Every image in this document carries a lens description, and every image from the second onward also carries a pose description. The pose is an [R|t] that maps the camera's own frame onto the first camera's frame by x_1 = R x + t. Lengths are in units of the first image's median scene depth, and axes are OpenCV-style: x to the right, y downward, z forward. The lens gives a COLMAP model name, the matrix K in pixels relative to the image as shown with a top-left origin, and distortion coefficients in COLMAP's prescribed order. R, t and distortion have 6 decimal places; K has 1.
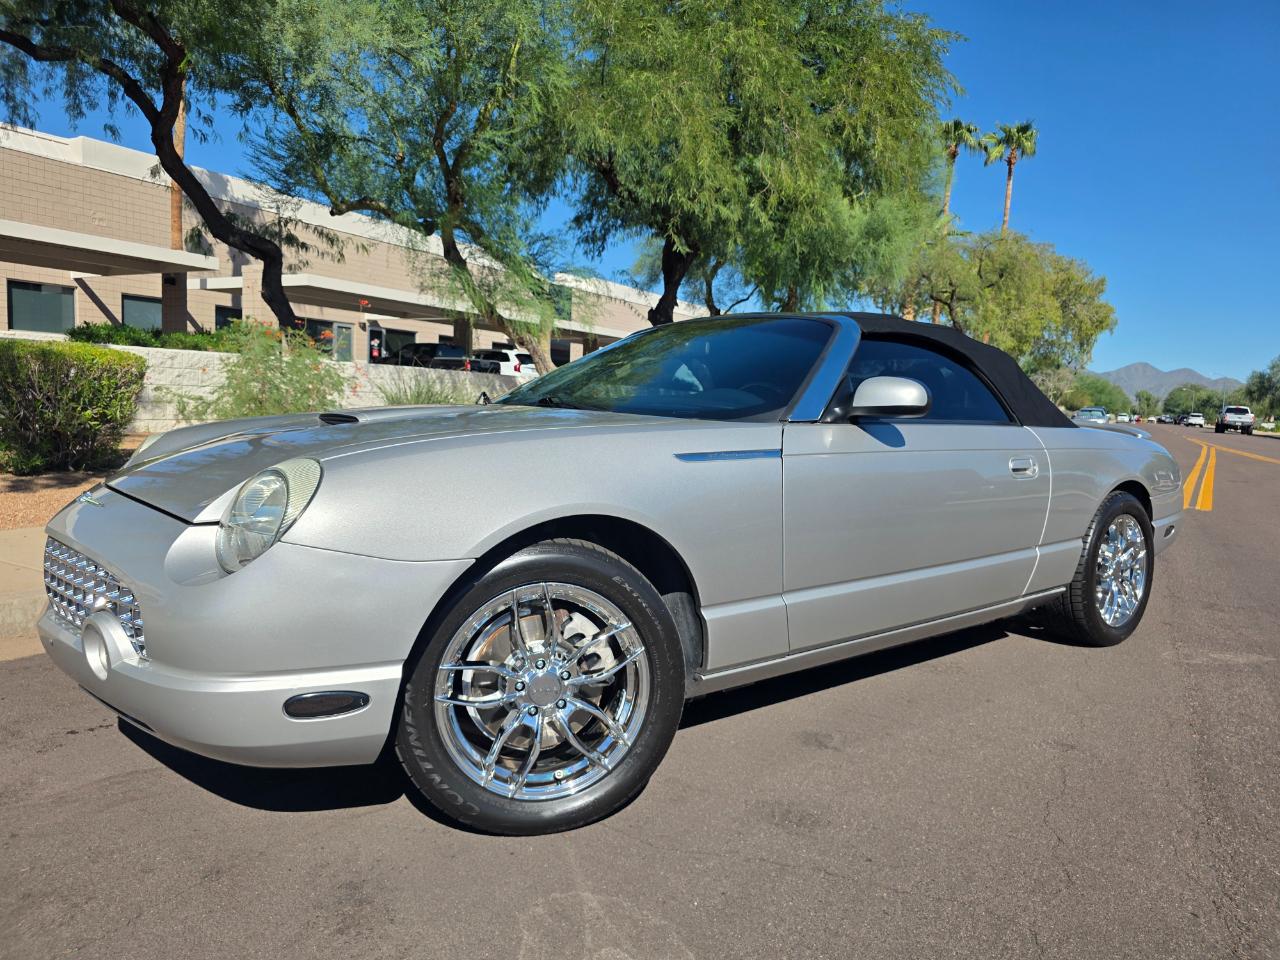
lens RADIAL K [[871.3, 0, 652.7], [0, 871.3, 484.6], [0, 0, 1]] dist [0.045169, -0.041365]
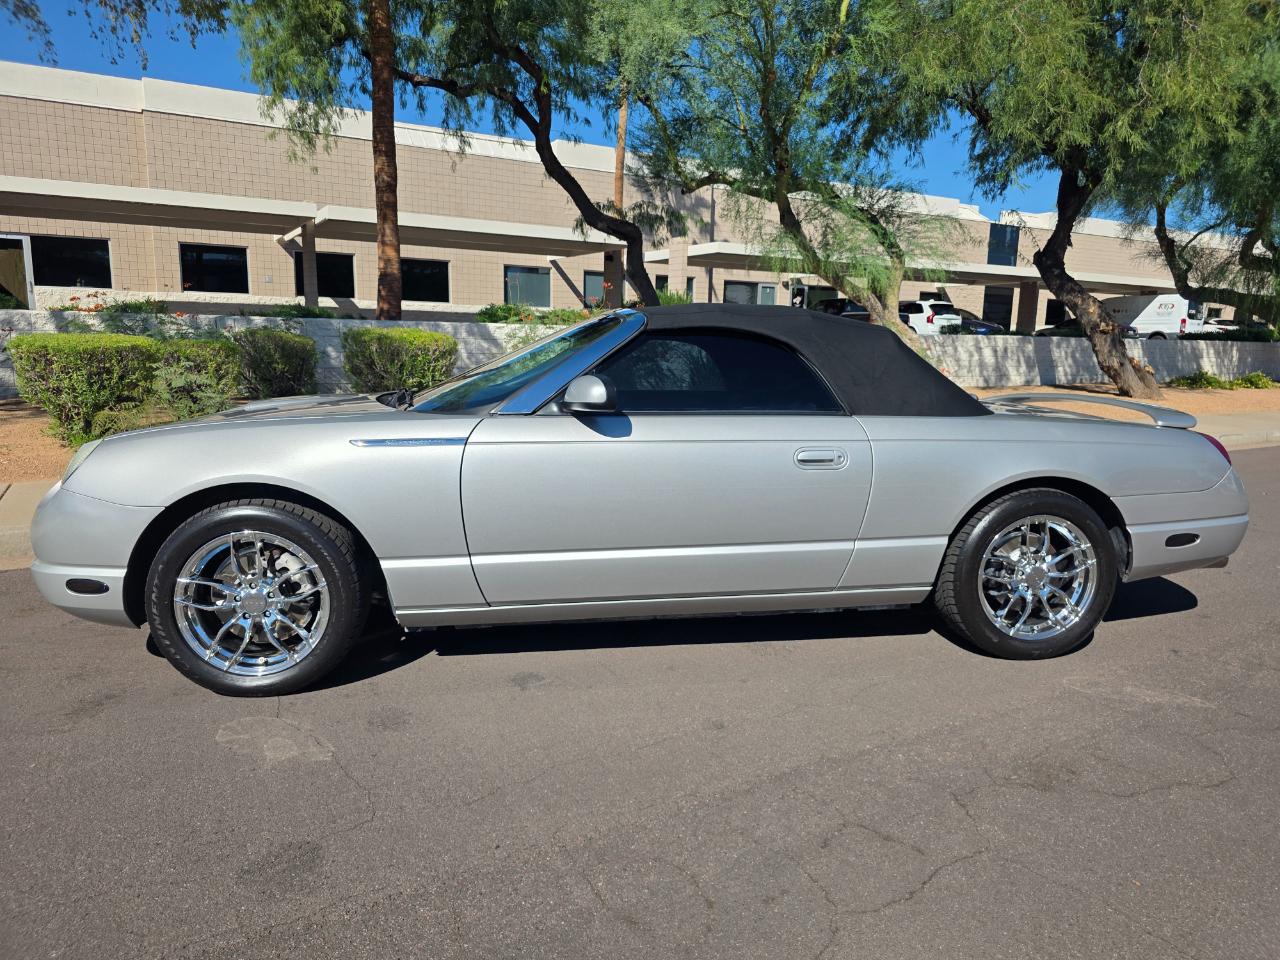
lens RADIAL K [[871.3, 0, 651.0], [0, 871.3, 489.2], [0, 0, 1]] dist [0.045169, -0.041365]
pose [[0.862194, 0.062894, -0.502659, 0.106936], [-0.032392, 0.997077, 0.069196, -0.005492], [0.505542, -0.043379, 0.861711, 0.006200]]
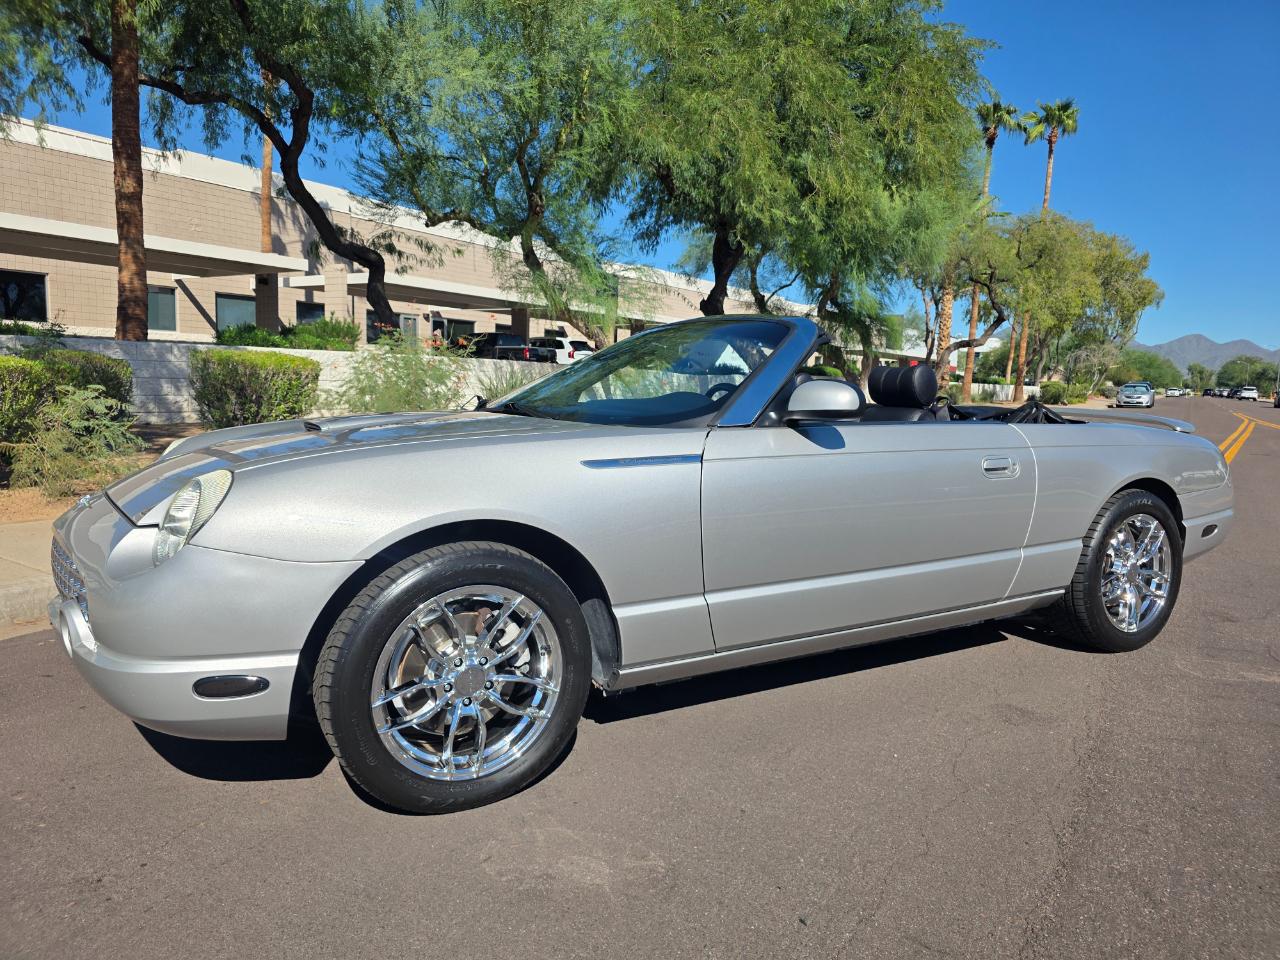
lens RADIAL K [[871.3, 0, 643.3], [0, 871.3, 478.1], [0, 0, 1]] dist [0.045169, -0.041365]
pose [[0.998561, -0.008129, -0.053009, -0.018279], [0.008899, 0.999858, 0.014300, 0.002454], [0.052885, -0.014751, 0.998492, -0.072593]]
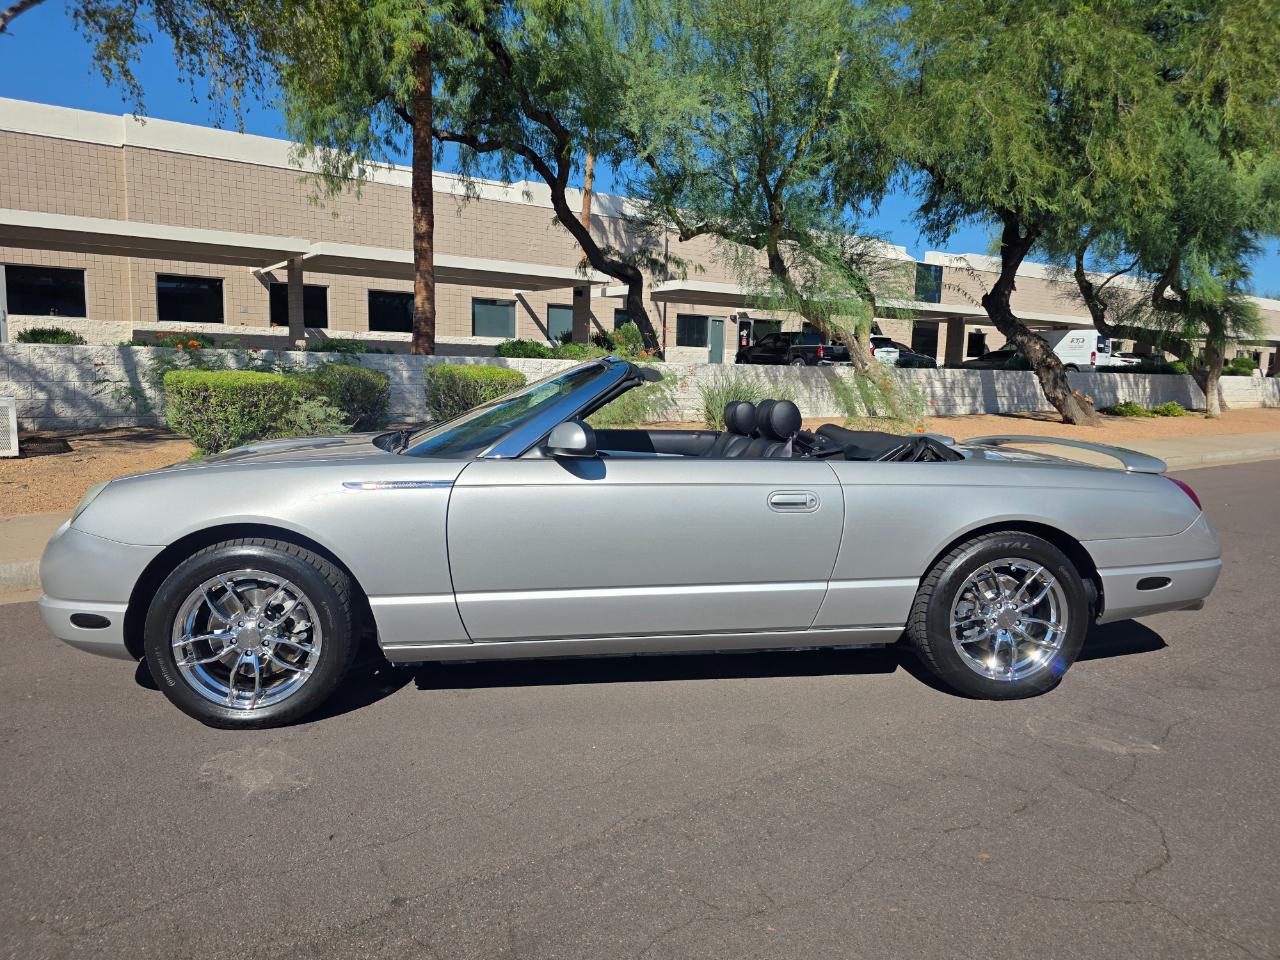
lens RADIAL K [[871.3, 0, 639.9], [0, 871.3, 483.6], [0, 0, 1]] dist [0.045169, -0.041365]
pose [[0.900353, 0.039210, -0.433390, 0.072886], [-0.028615, 0.999111, 0.030947, -0.003784], [0.434218, -0.015462, 0.900675, -0.072700]]
